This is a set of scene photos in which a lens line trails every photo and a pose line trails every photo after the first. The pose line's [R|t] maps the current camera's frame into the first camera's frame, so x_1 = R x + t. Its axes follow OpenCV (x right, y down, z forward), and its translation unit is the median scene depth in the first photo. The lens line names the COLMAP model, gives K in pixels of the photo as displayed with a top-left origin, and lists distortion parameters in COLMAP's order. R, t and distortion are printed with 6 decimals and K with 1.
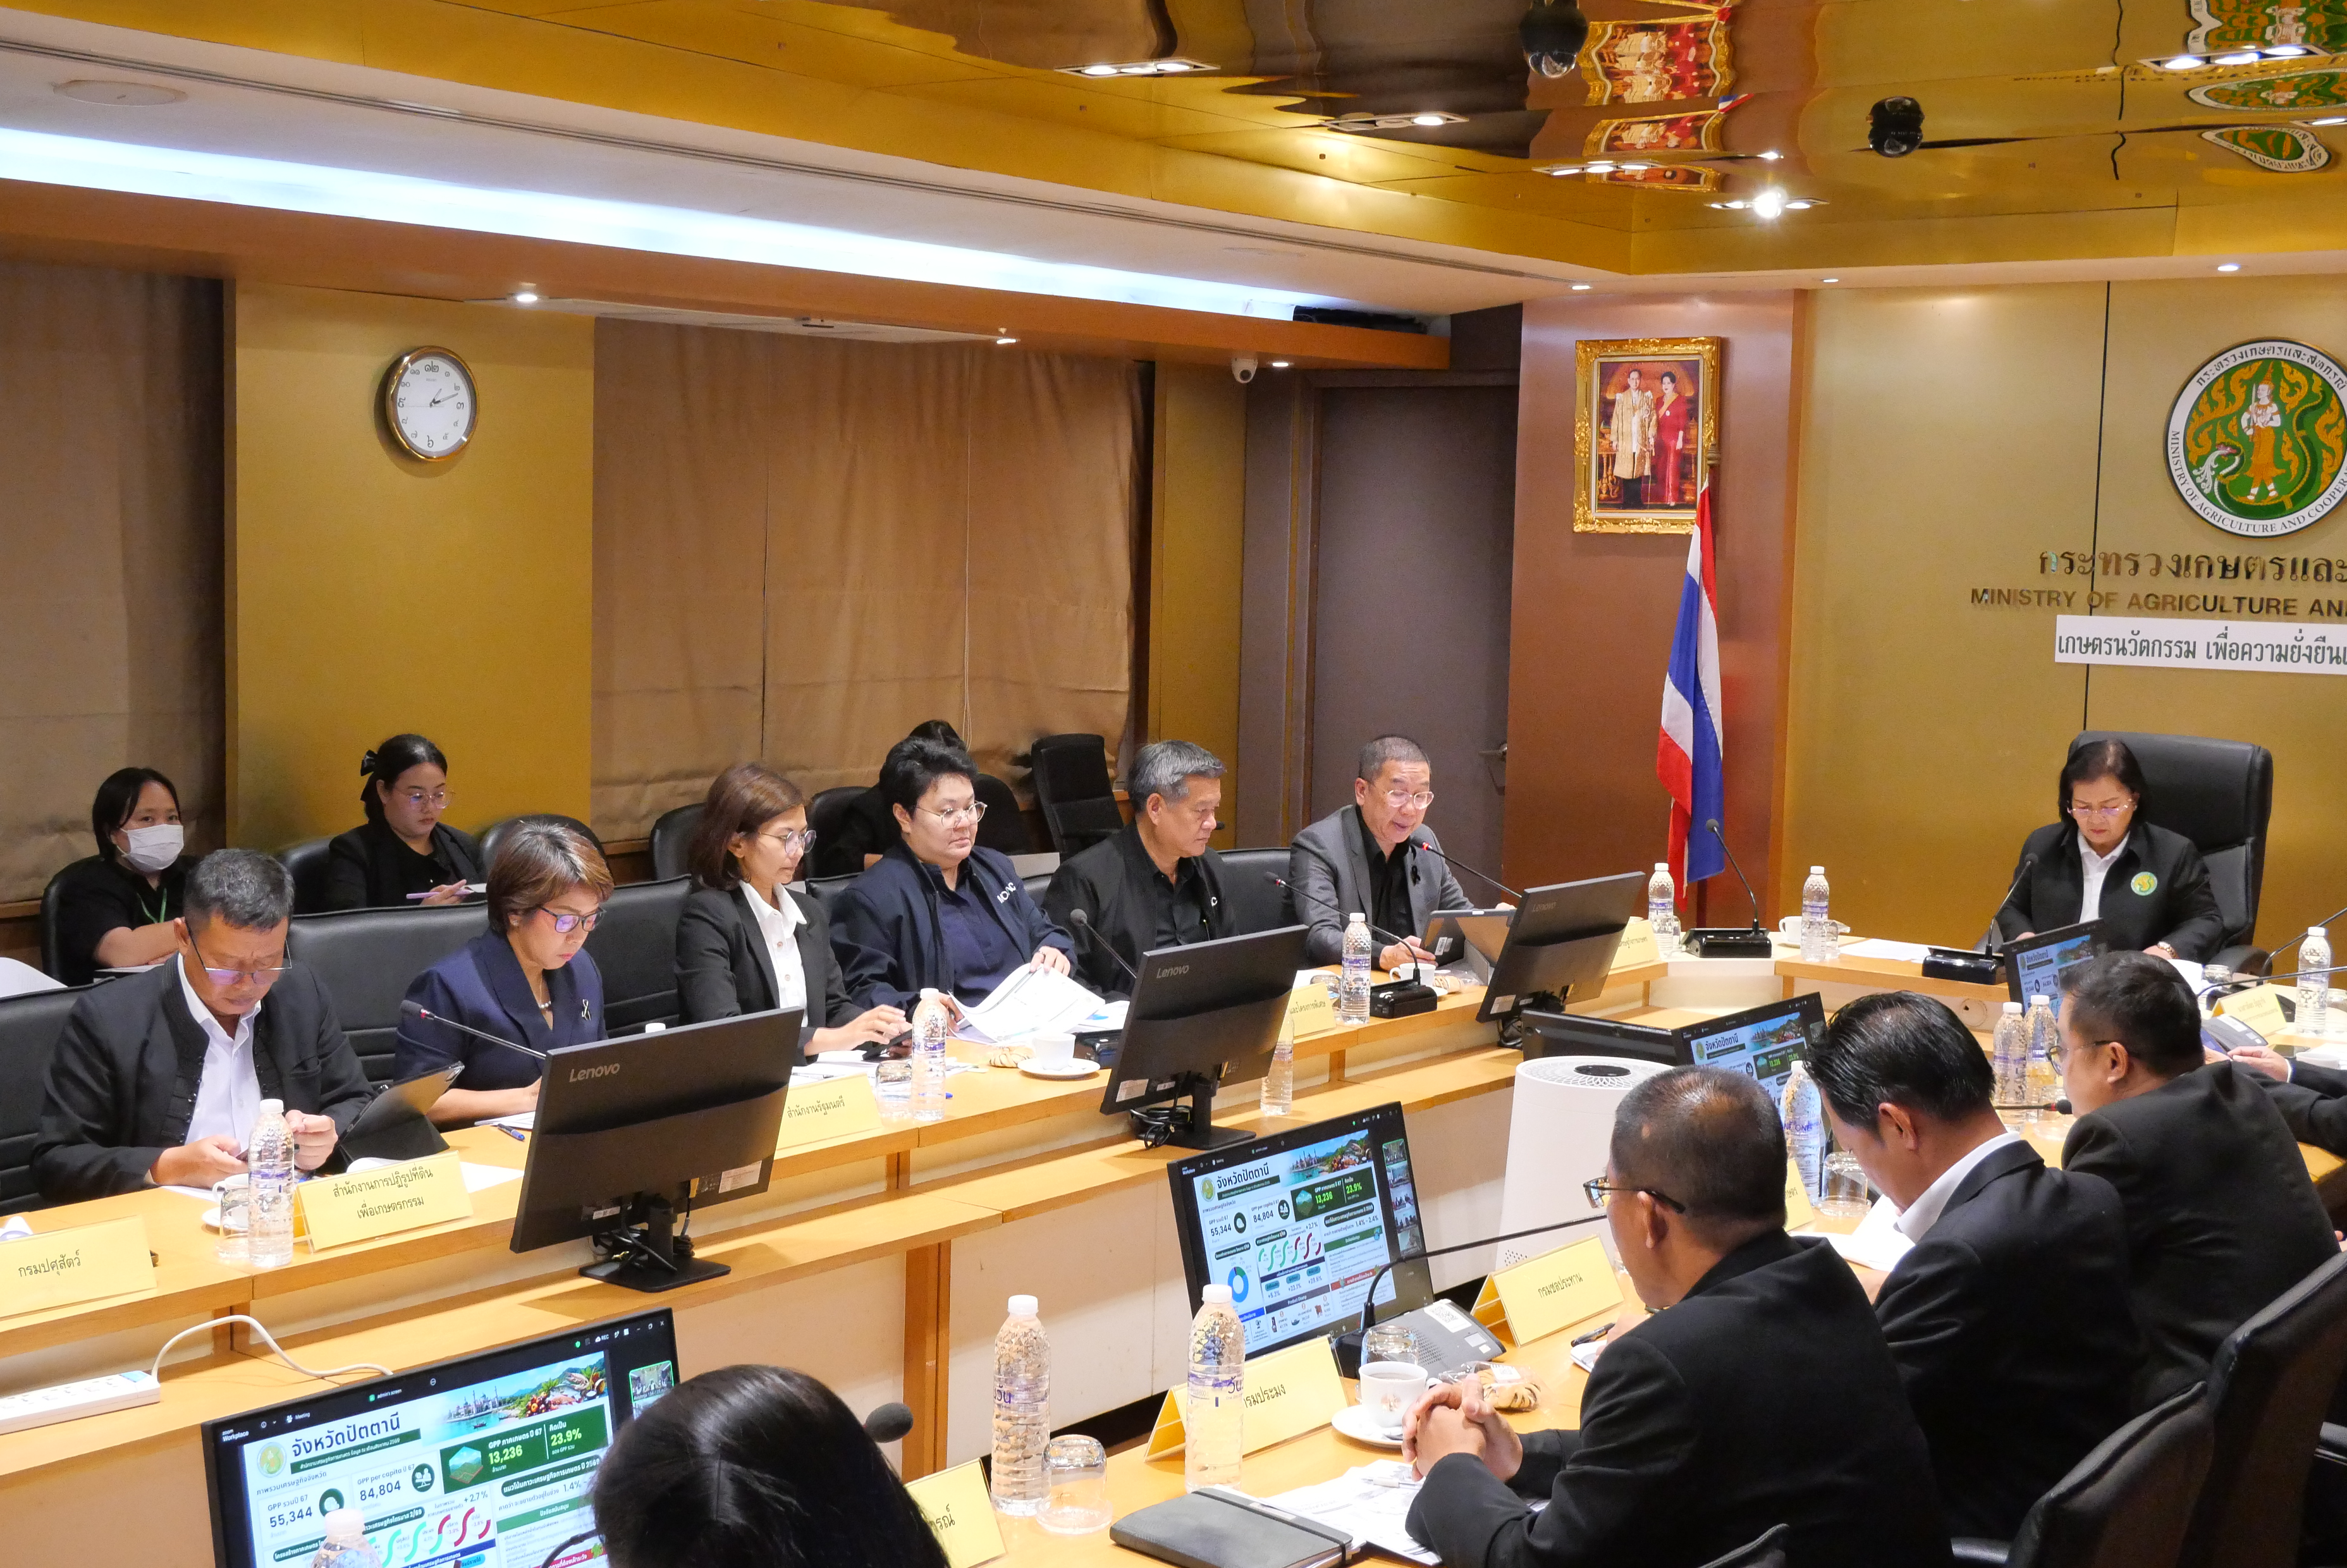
lens RADIAL K [[3050.4, 0, 1169.1], [0, 3050.4, 803.5], [0, 0, 1]] dist [0.000429, 0.000000]
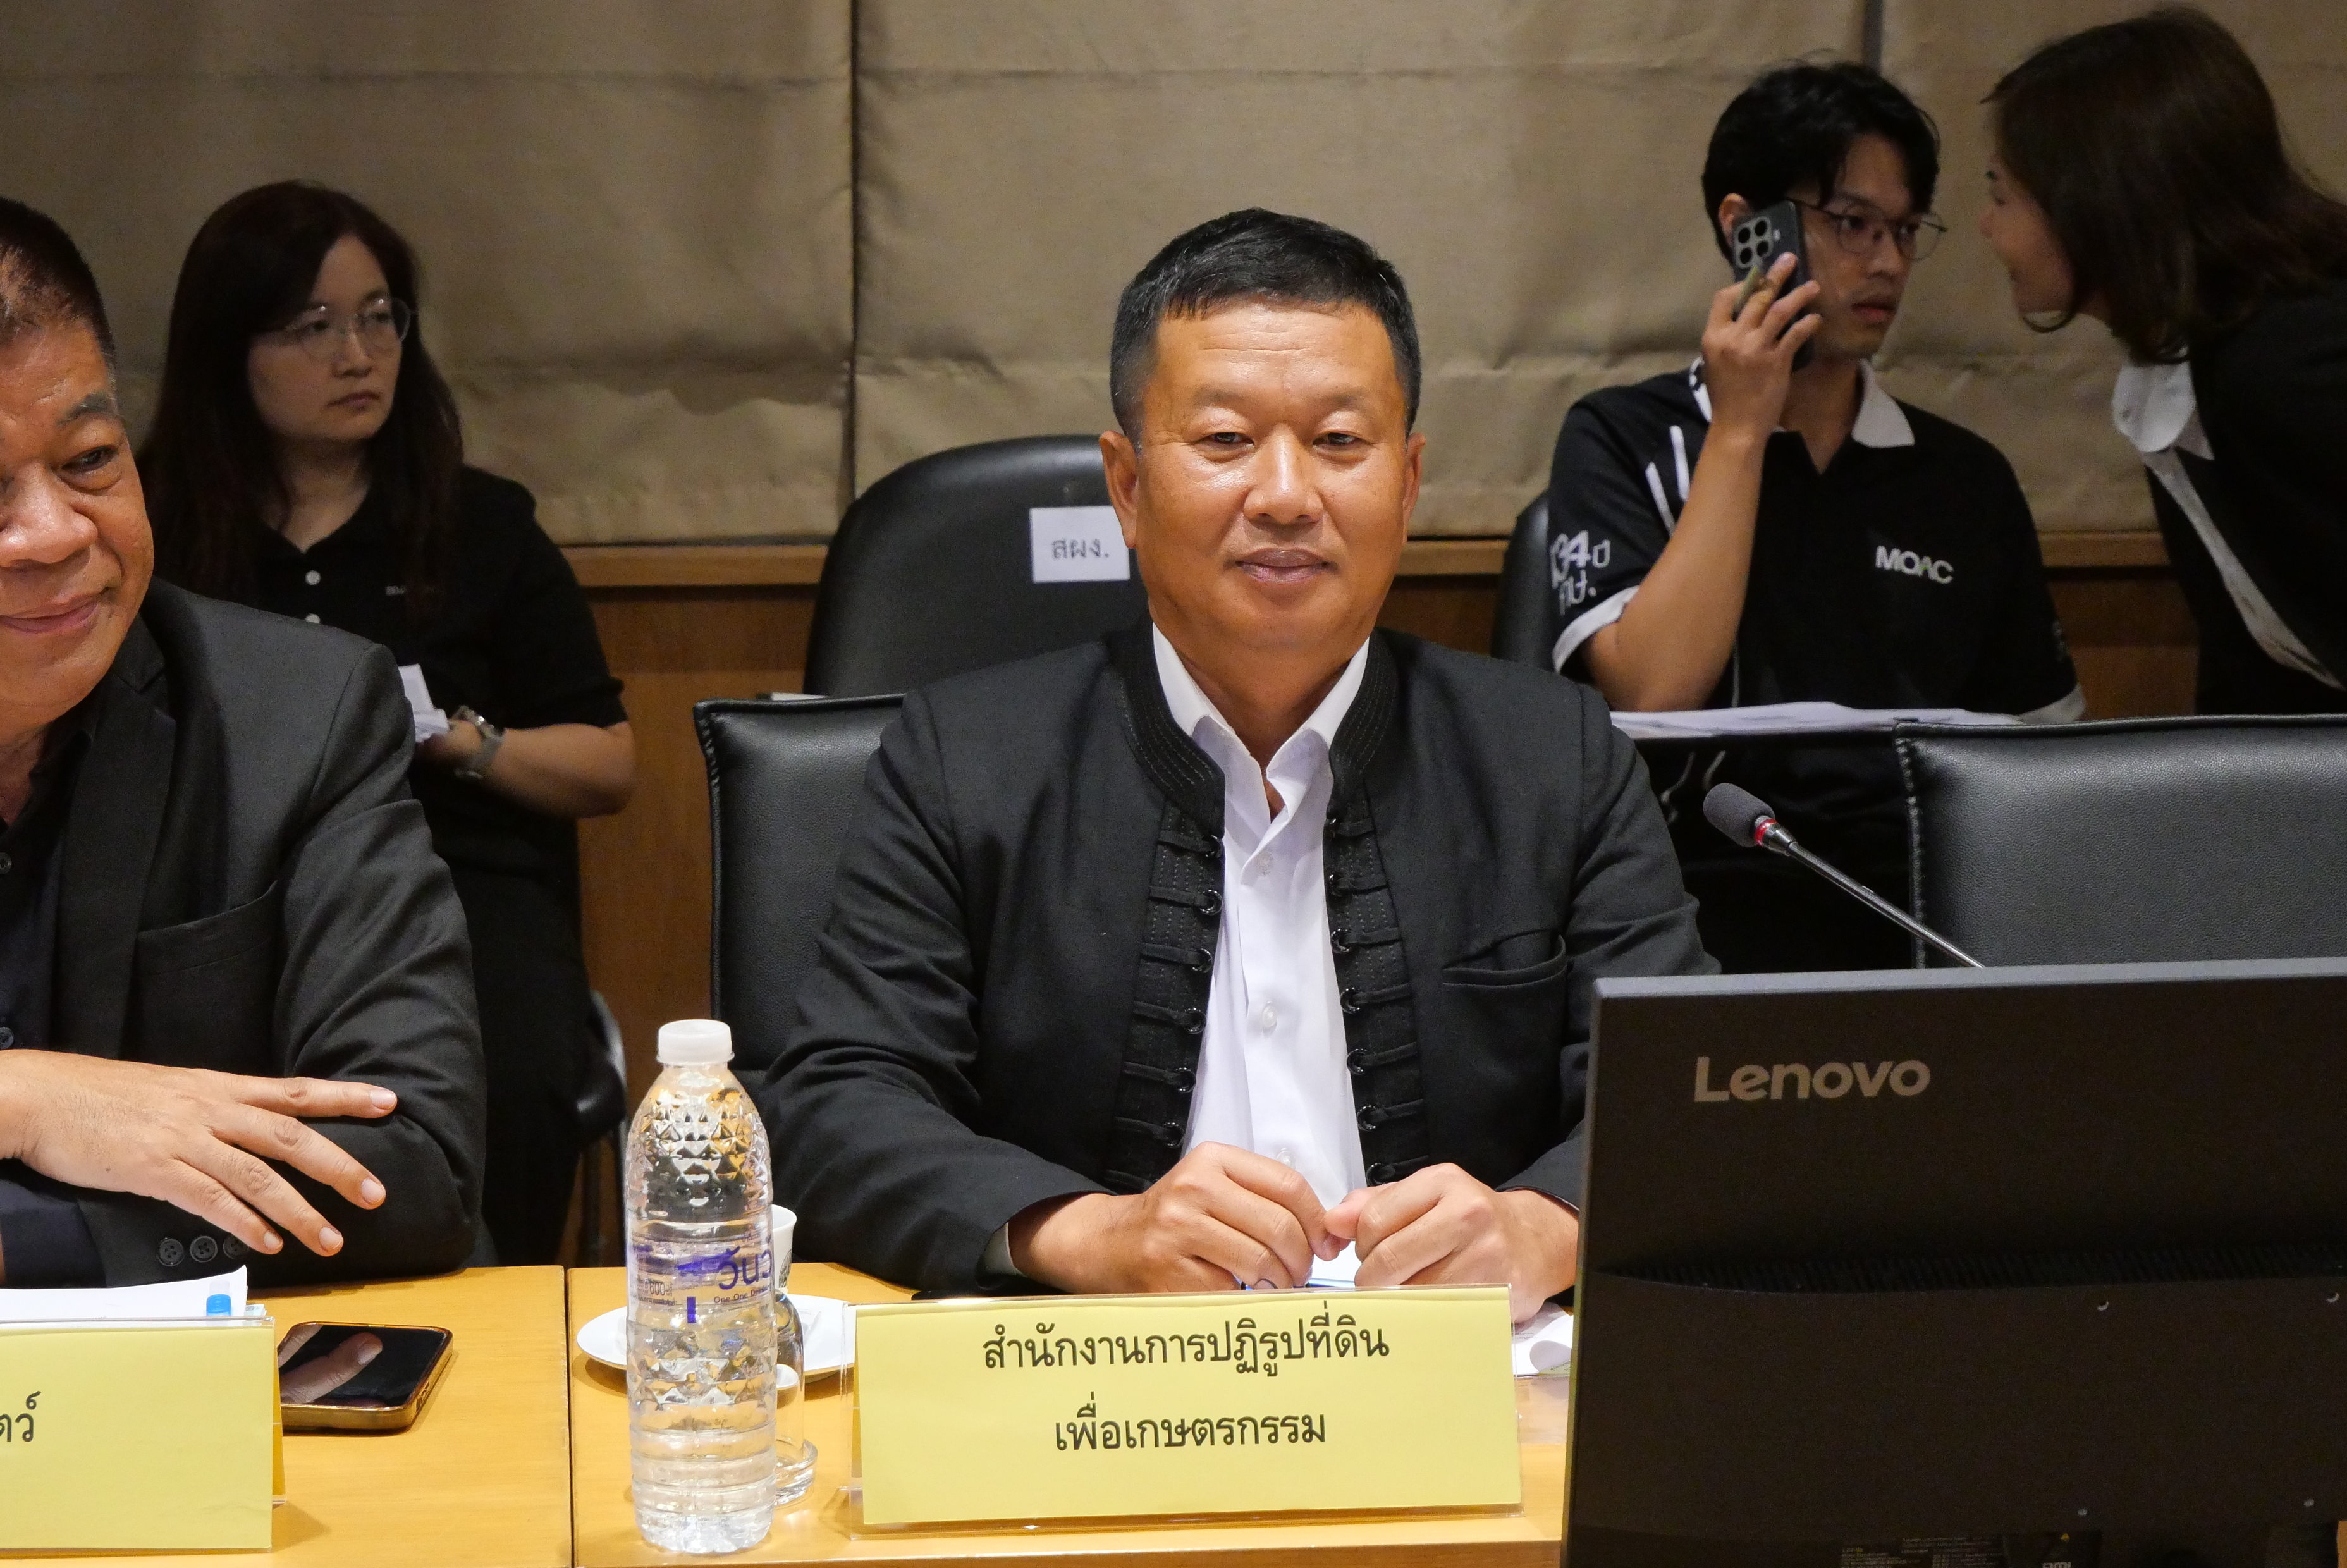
lens RADIAL K [[5762.5, 0, 1178.4], [0, 5762.5, 765.0], [0, 0, 1]] dist [-0.021336, 0.000000]
pose [[0.684033, 0.094224, -0.723340, 0.235337], [-0.056879, 0.995493, 0.075887, 0.036419], [0.727230, -0.010766, 0.686309, 0.948315]]
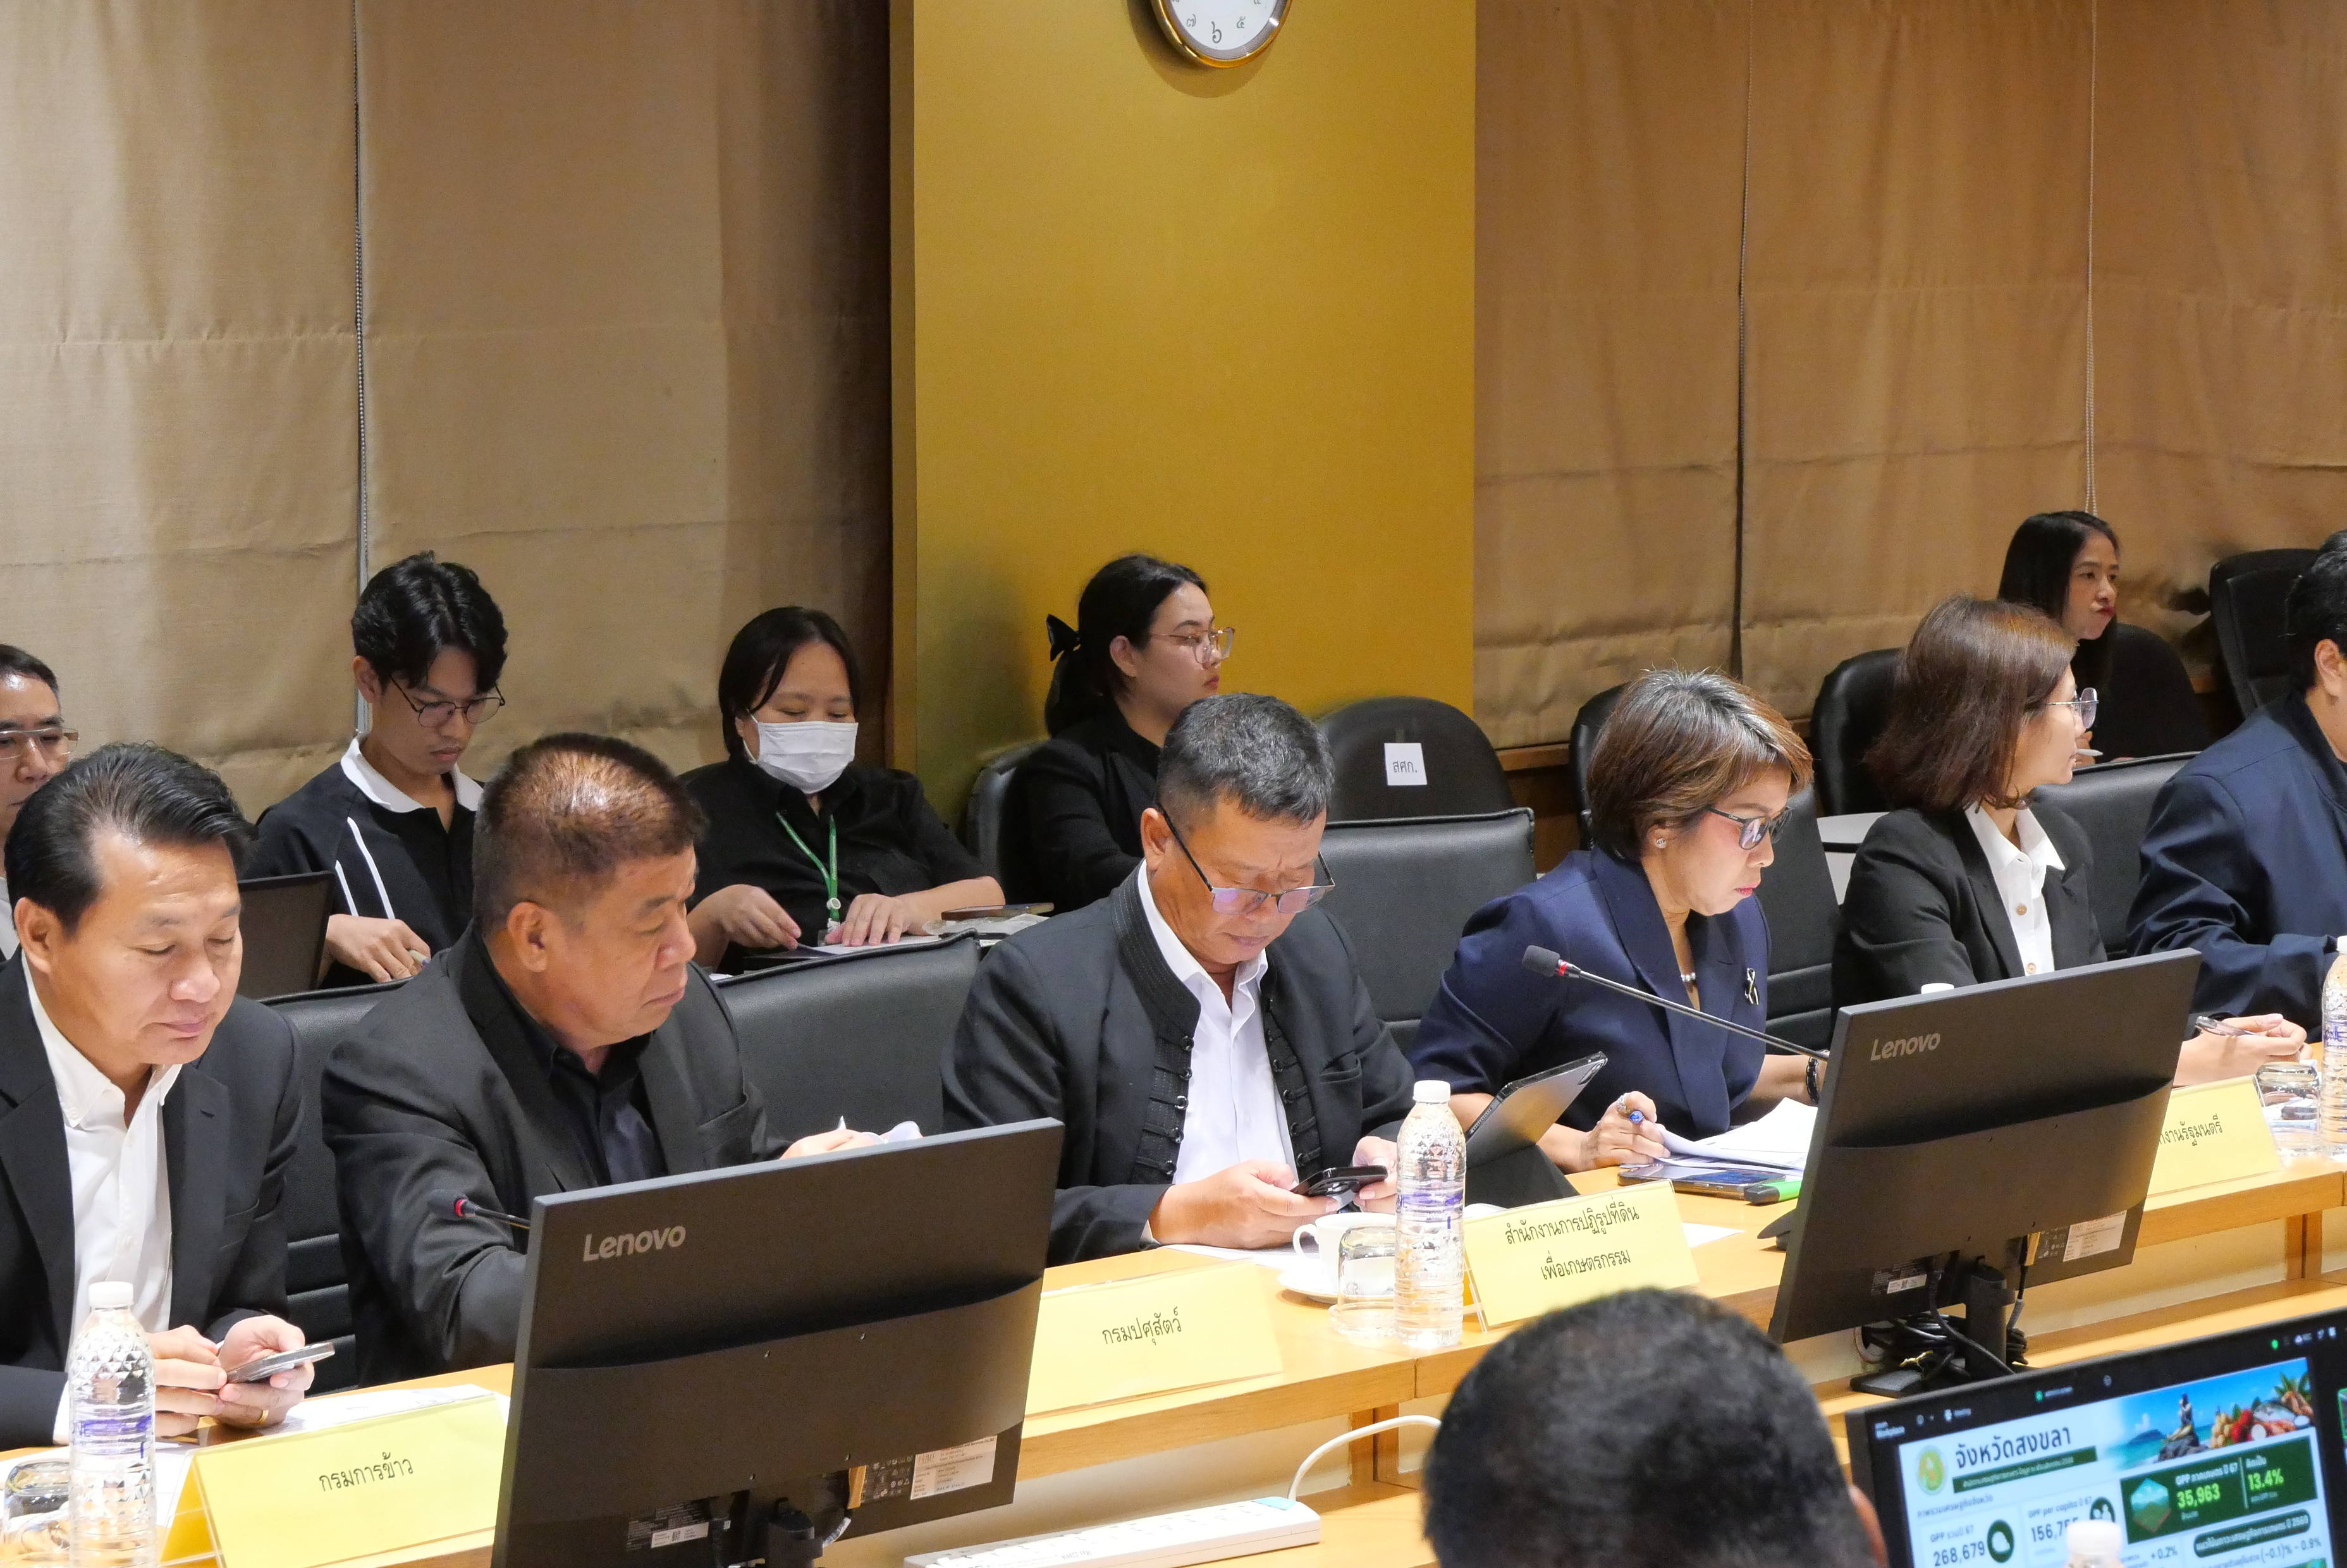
lens RADIAL K [[6237.3, 0, 1153.7], [0, 6237.3, 784.1], [0, 0, 1]] dist [0.007400, 0.000000]
pose [[0.988355, -0.014001, -0.151519, -0.233625], [0.014457, 0.999894, 0.001907, 0.050182], [0.151476, -0.004076, 0.988453, -0.395061]]
